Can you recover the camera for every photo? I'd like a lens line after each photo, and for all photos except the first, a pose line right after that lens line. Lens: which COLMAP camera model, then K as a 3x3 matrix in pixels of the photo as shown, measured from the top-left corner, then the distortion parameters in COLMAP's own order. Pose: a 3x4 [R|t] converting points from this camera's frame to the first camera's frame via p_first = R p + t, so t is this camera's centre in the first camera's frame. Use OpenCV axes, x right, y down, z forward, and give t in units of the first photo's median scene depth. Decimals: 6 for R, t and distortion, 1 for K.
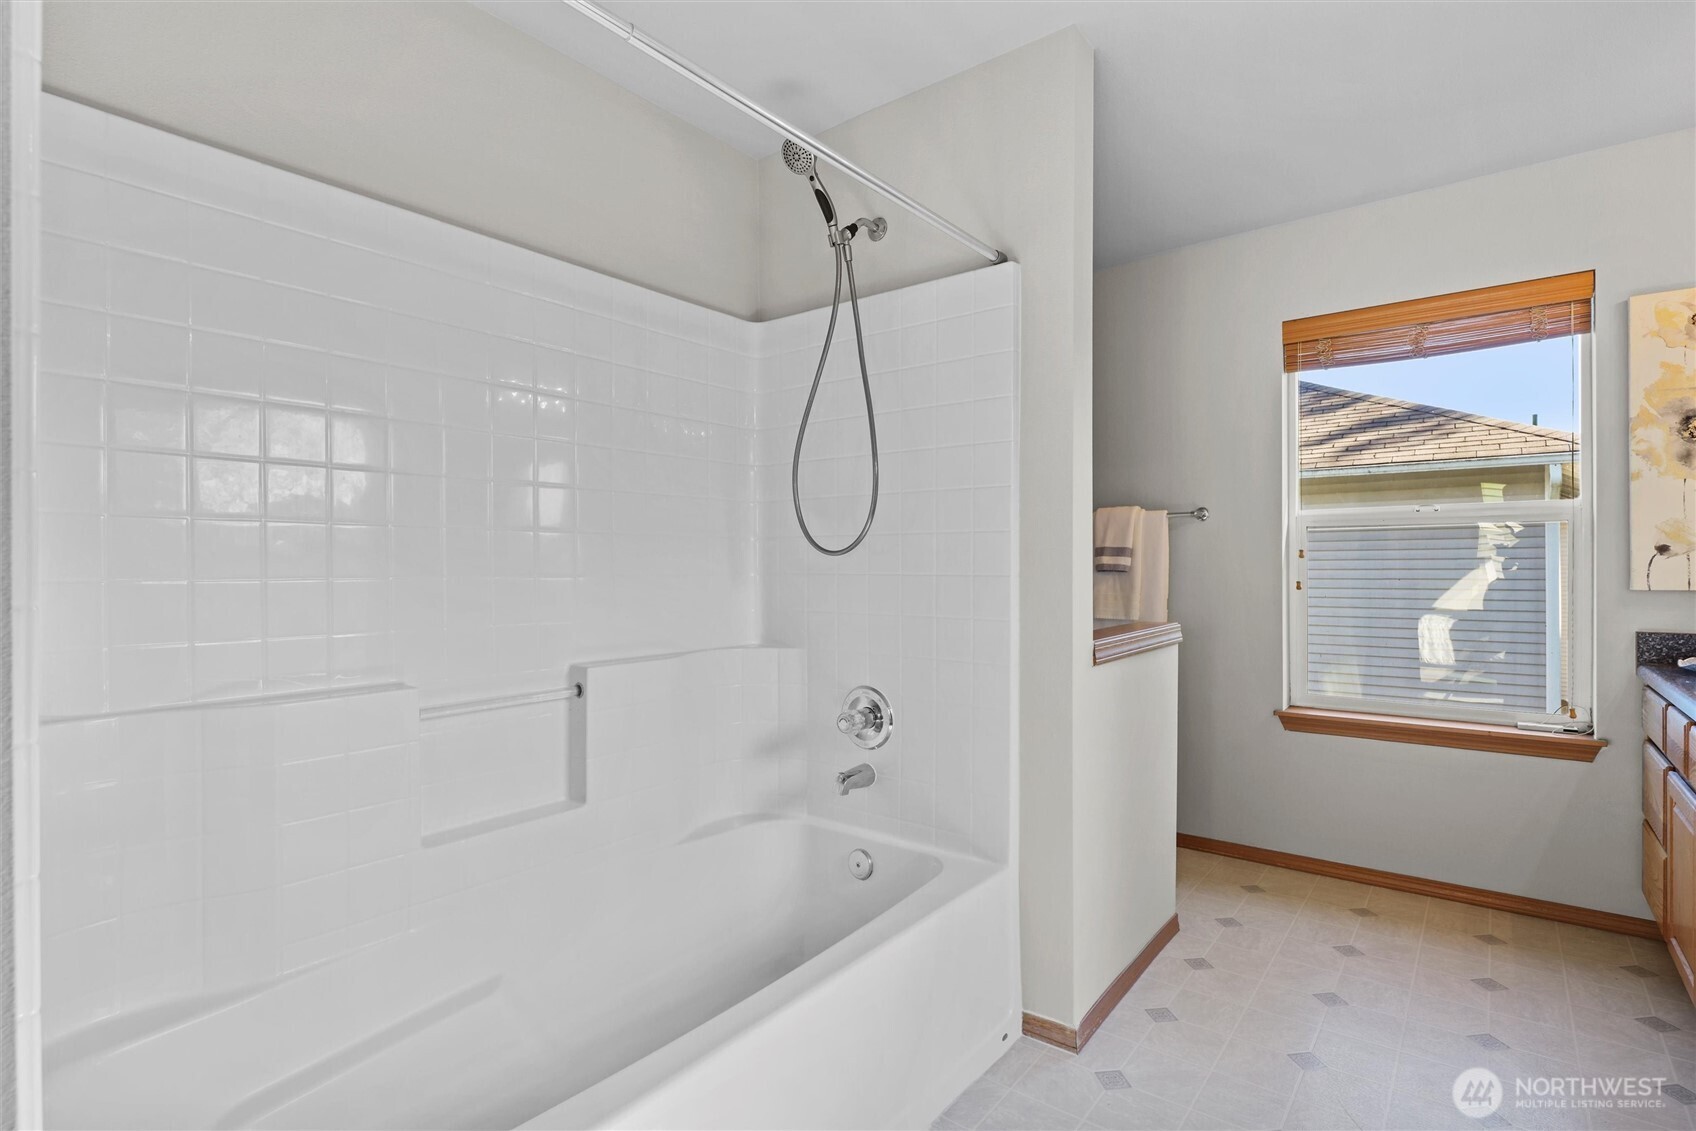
lens RADIAL K [[827.1, 0, 843.6], [0, 827.1, 562.9], [0, 0, 1]] dist [-0.000030, -0.002492]
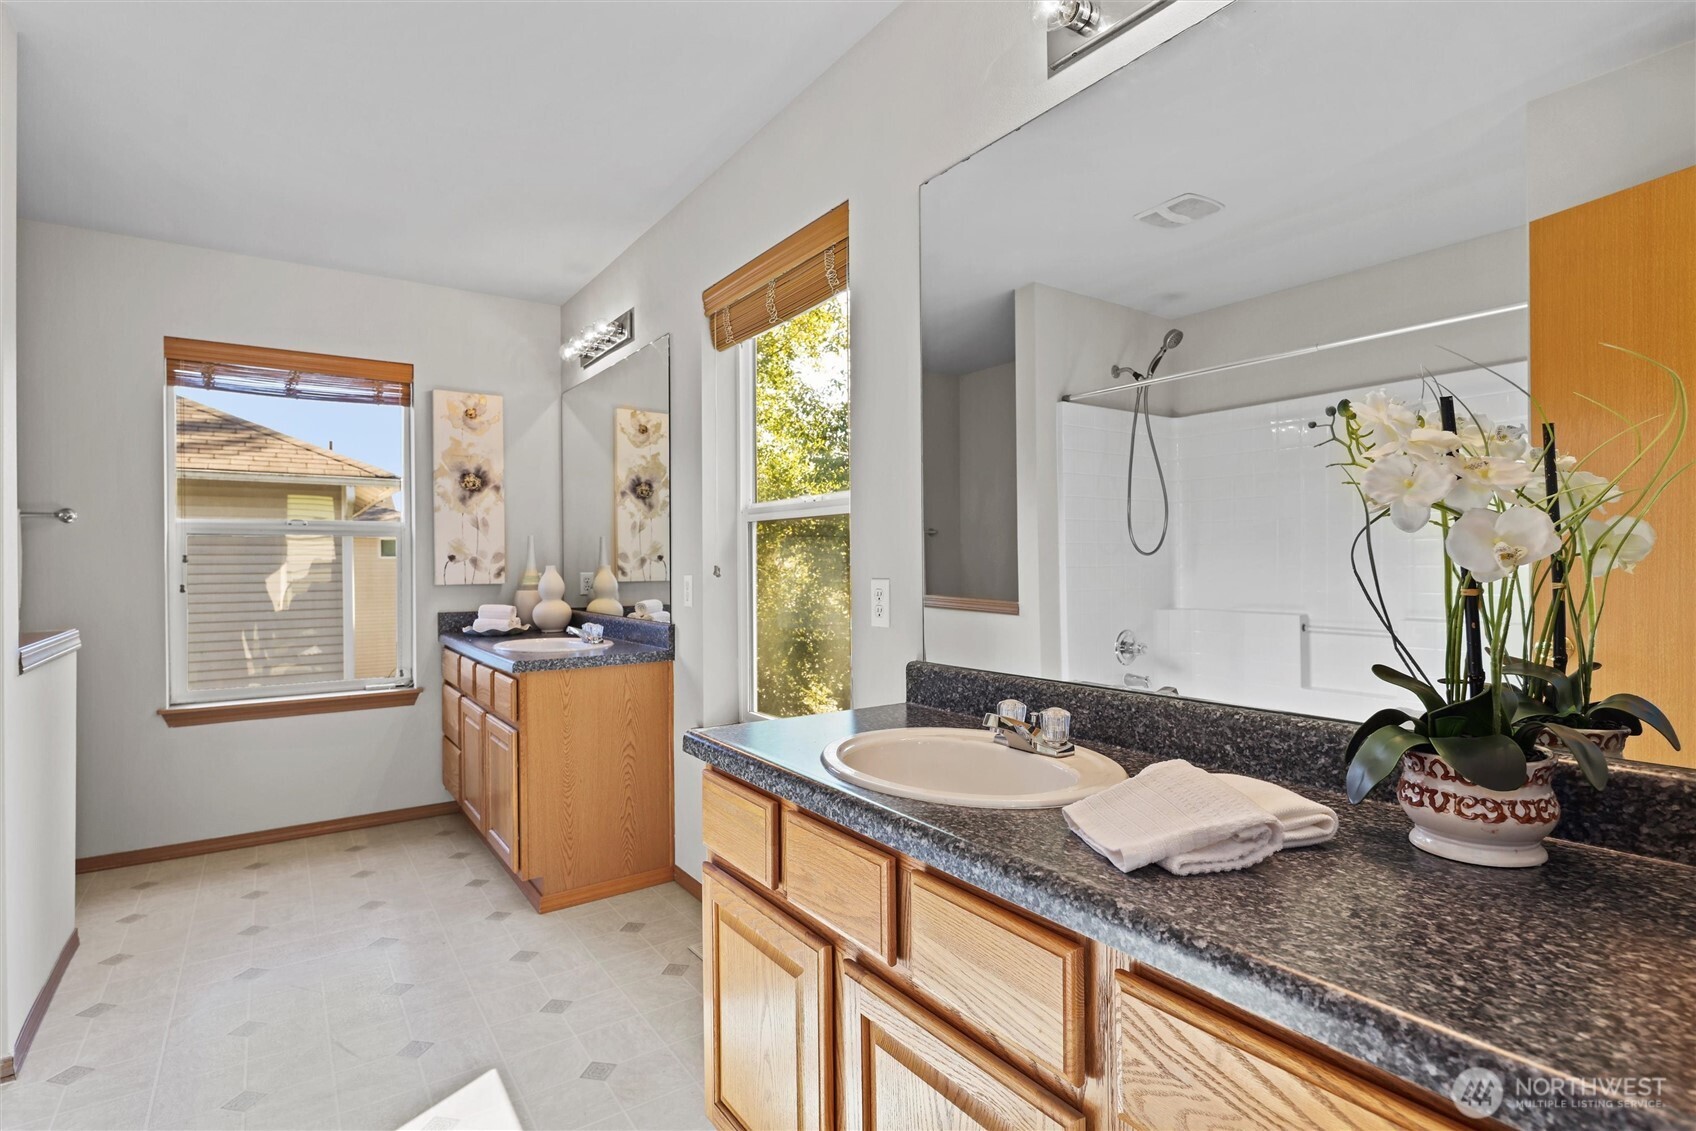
lens RADIAL K [[827.1, 0, 856.5], [0, 827.1, 577.8], [0, 0, 1]] dist [-0.000030, -0.002492]
pose [[0.282841, -0.014185, 0.959062, -0.266870], [0.003104, 0.999899, 0.013874, 0.001182], [-0.959162, -0.000948, 0.282856, -0.157006]]
